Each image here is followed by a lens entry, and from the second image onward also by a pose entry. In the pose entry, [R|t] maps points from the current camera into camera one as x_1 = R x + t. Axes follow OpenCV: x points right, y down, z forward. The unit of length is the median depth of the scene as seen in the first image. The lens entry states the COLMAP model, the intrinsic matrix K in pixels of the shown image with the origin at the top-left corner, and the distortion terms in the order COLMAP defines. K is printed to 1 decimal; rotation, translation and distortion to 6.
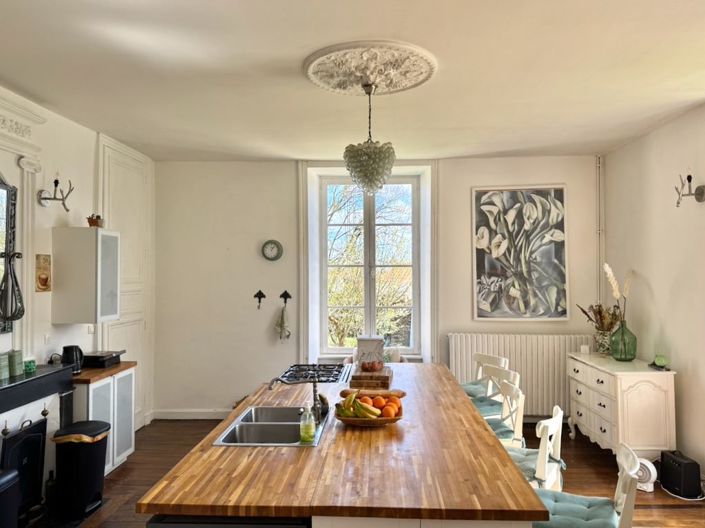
lens RADIAL K [[523.3, 0, 352.5], [0, 523.3, 264.0], [0, 0, 1]] dist [0.030803, -0.003813]
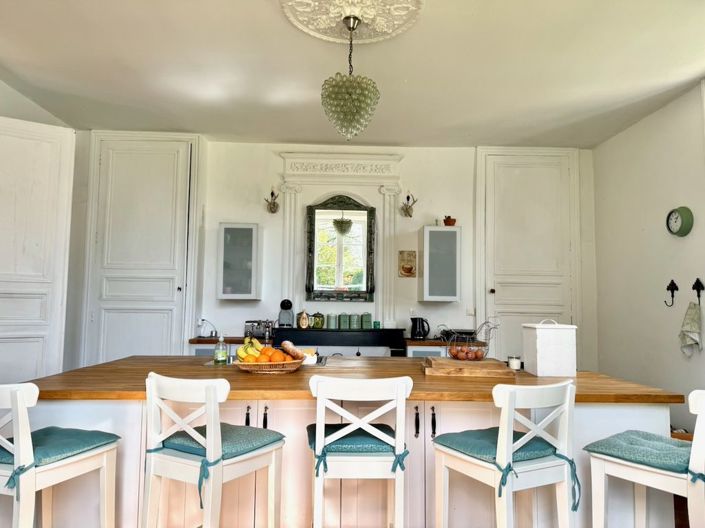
lens RADIAL K [[492.3, 0, 352.5], [0, 492.3, 264.0], [0, 0, 1]] dist [0.097961, -0.113715]
pose [[0.079425, -0.079238, -0.993687, 0.687247], [0.003566, 0.996852, -0.079206, 0.118370], [0.996834, 0.002747, 0.079458, 0.745291]]
